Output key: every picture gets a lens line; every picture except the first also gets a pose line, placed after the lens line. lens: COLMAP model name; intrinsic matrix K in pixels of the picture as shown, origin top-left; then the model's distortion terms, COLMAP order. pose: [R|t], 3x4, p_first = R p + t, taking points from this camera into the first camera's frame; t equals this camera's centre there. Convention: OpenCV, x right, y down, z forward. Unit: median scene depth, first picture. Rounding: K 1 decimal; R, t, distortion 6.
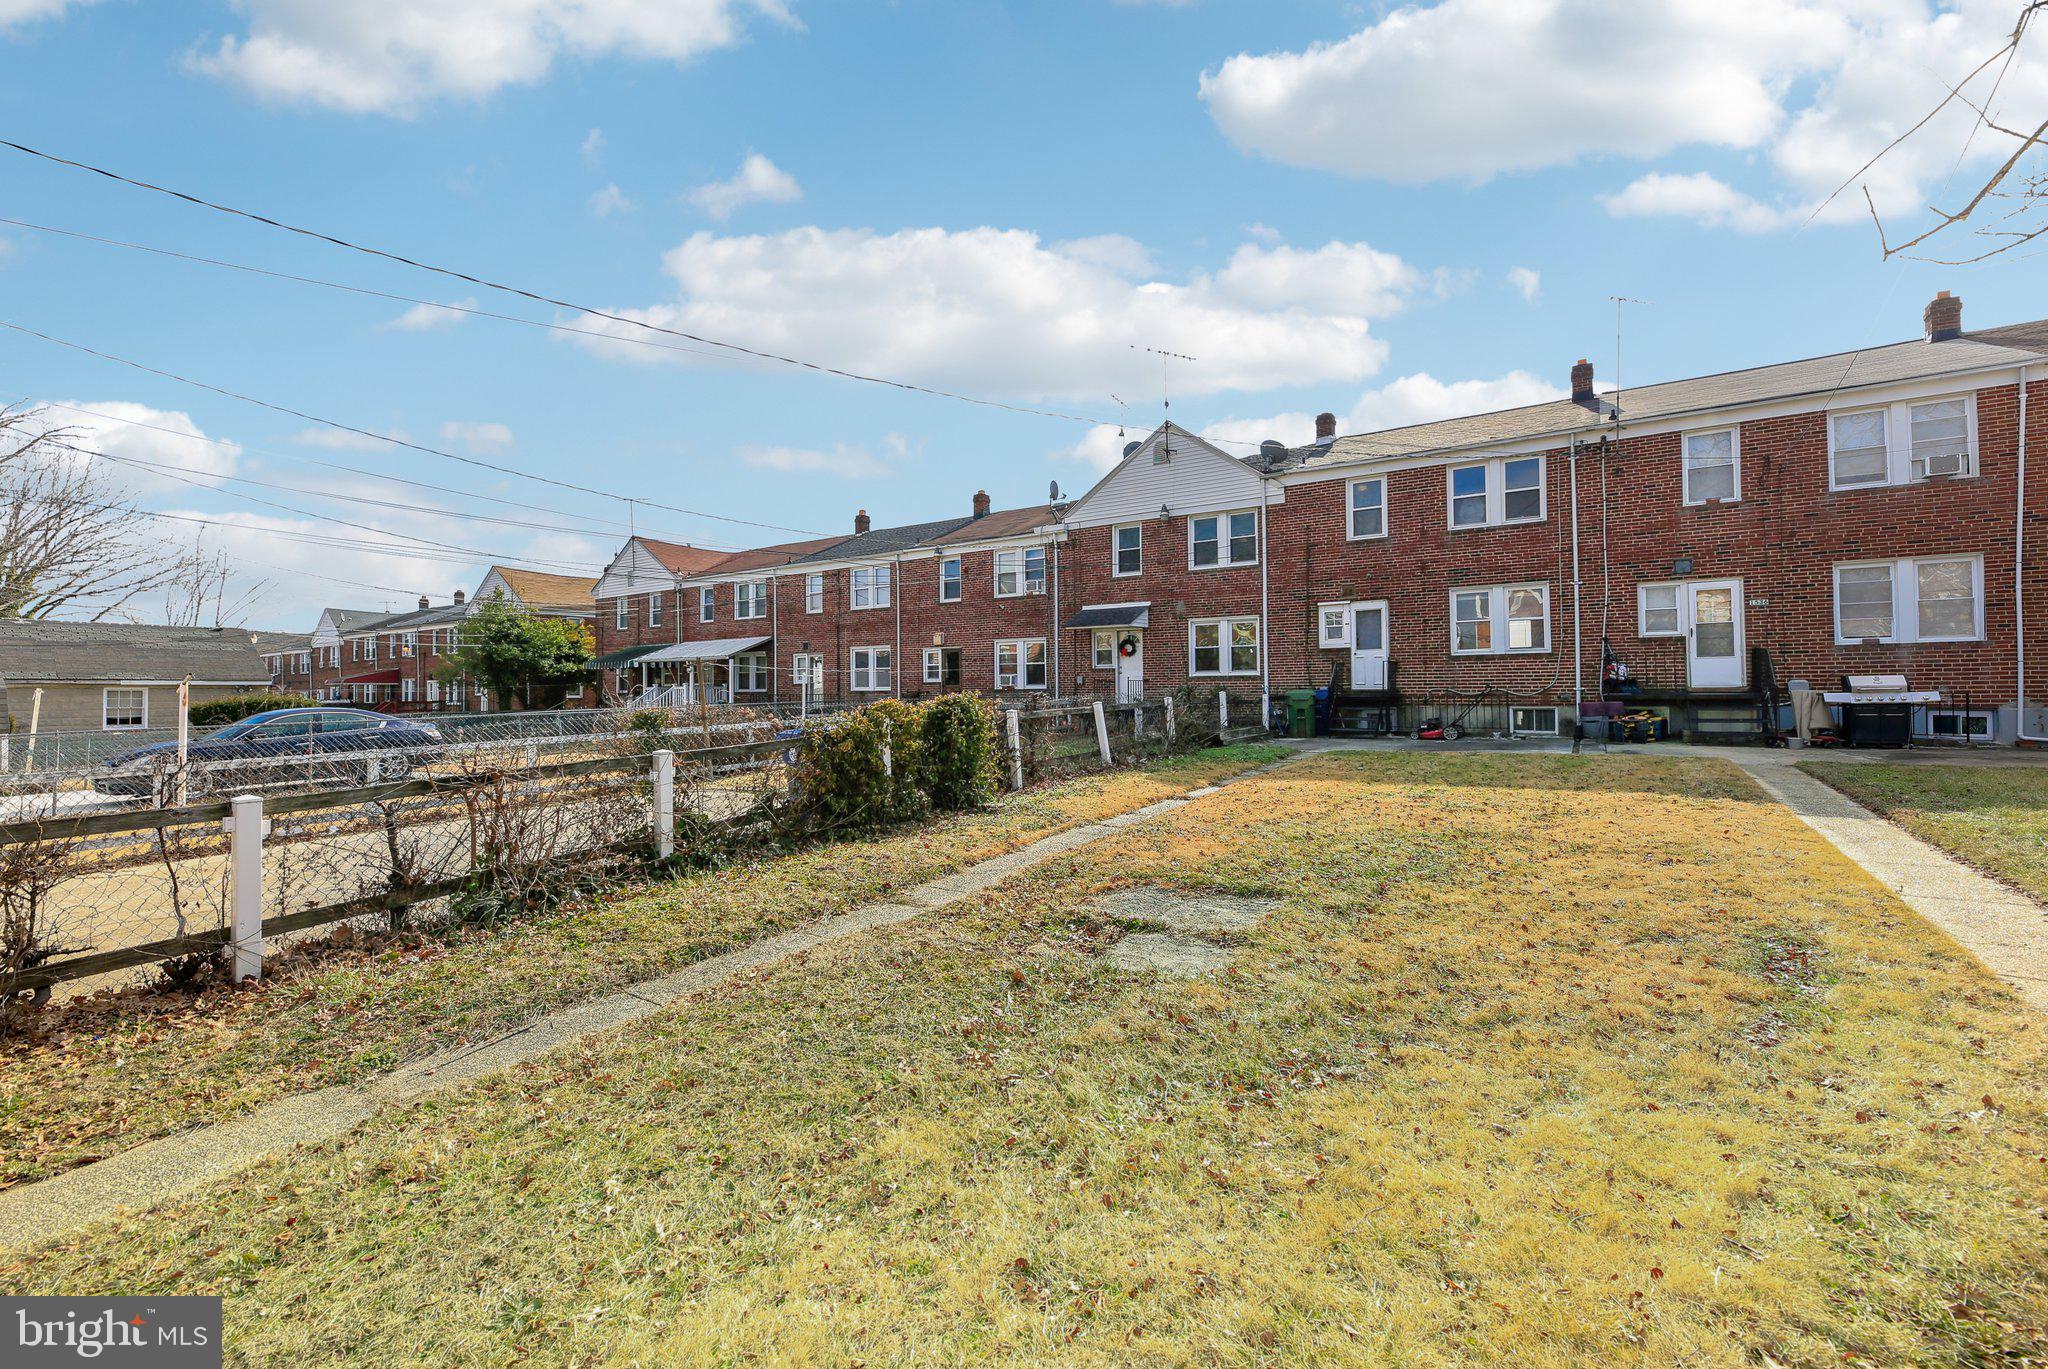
lens RADIAL K [[836.7, 0, 1020.9], [0, 836.7, 675.5], [0, 0, 1]] dist [0.001384, -0.003180]
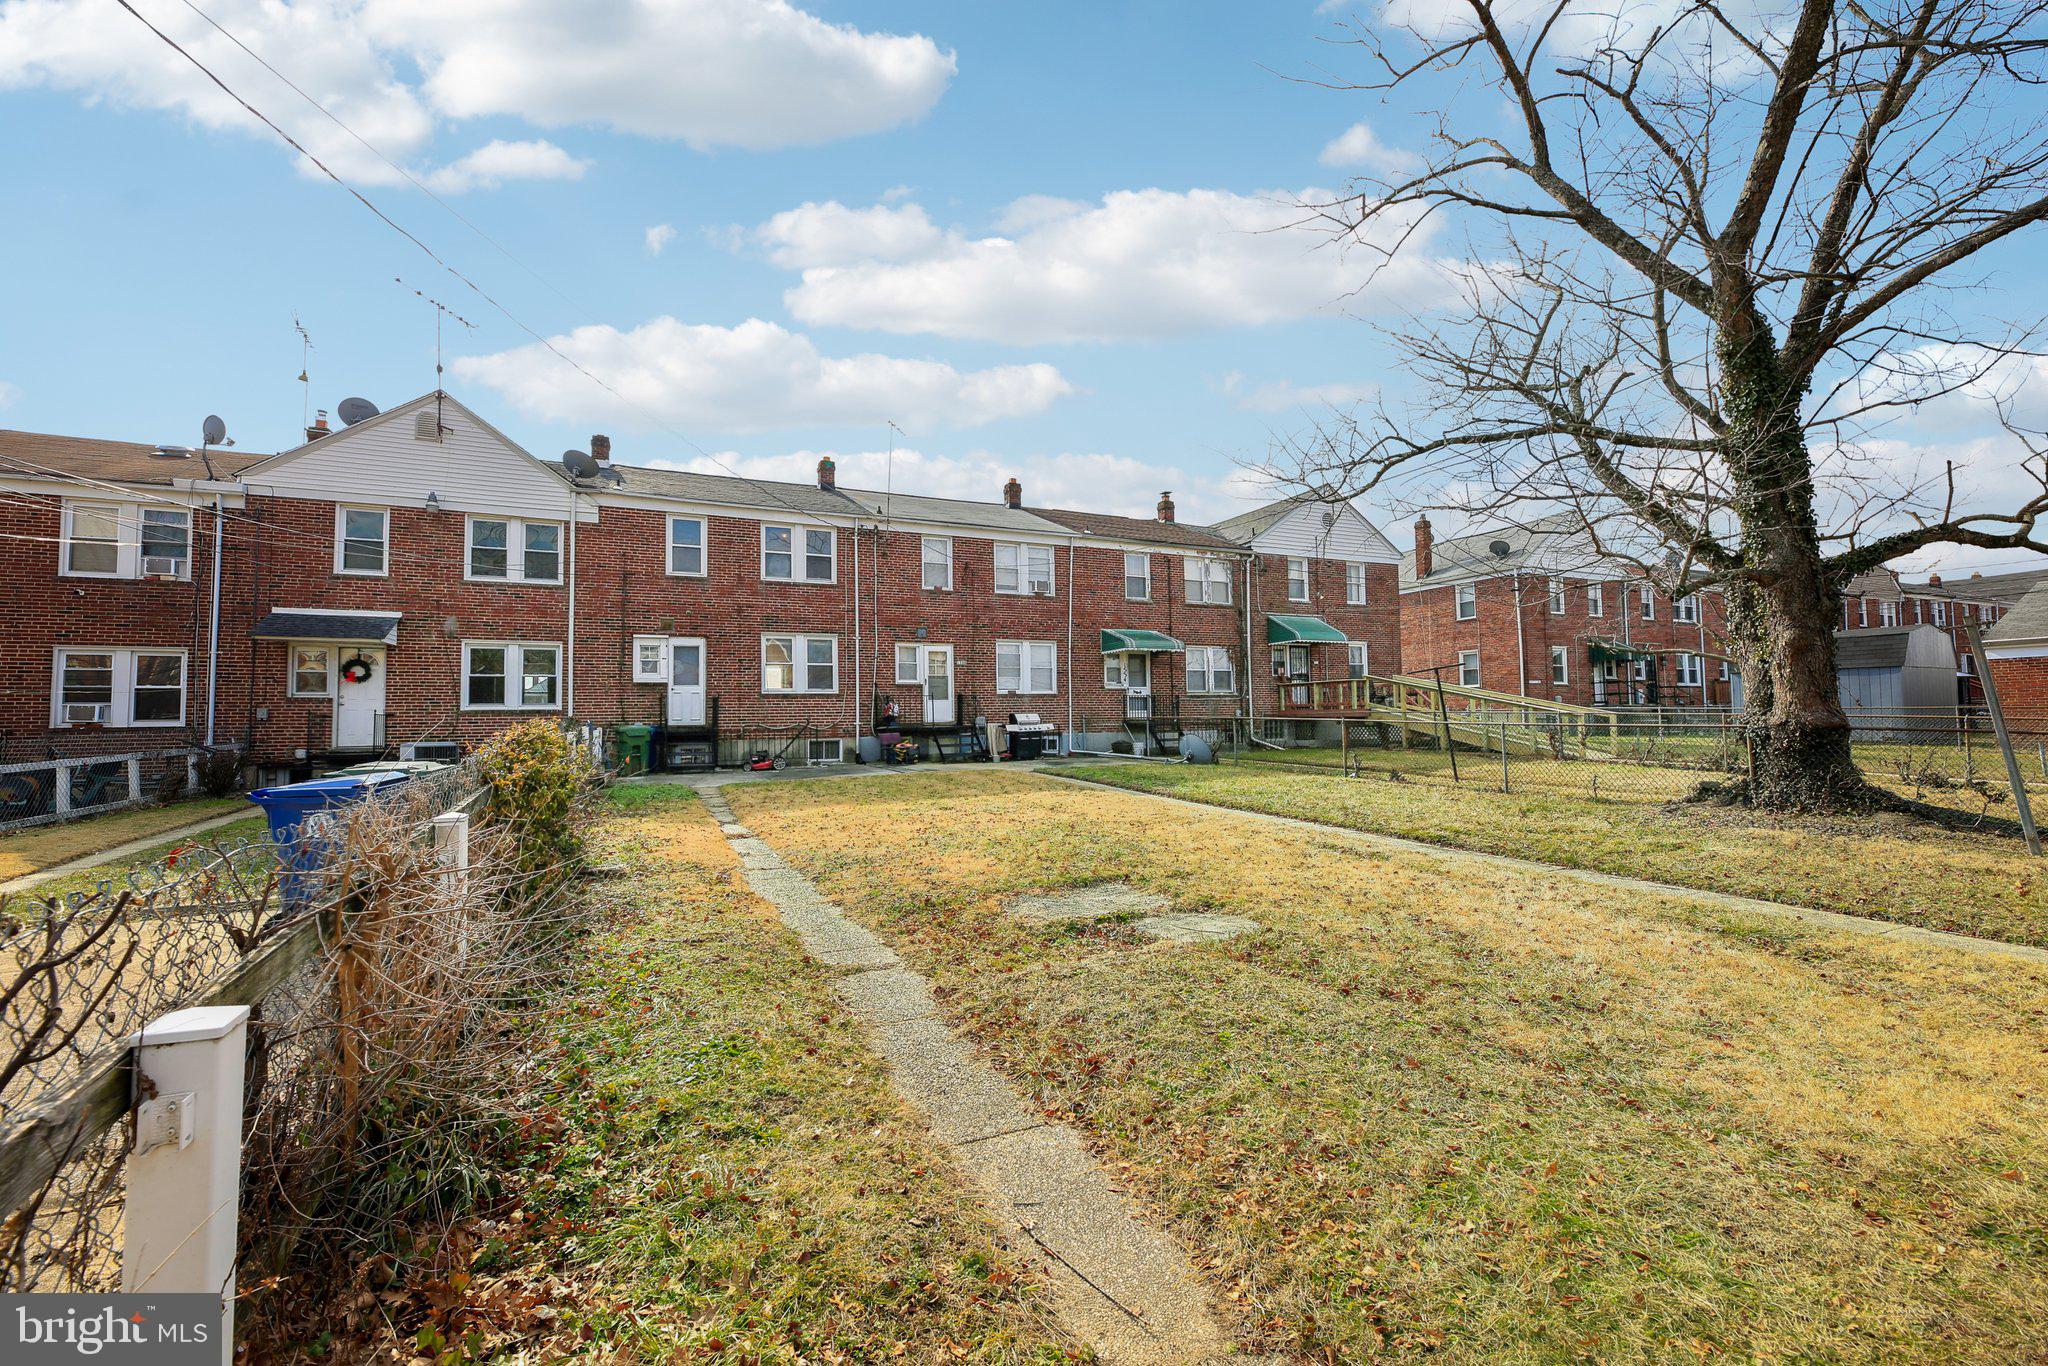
lens RADIAL K [[836.7, 0, 1020.9], [0, 836.7, 674.0], [0, 0, 1]] dist [0.001384, -0.003180]
pose [[0.517098, 0.049209, 0.854511, -0.233279], [-0.005864, 0.998526, -0.053954, 0.007196], [-0.855906, 0.022889, 0.516624, 0.133666]]
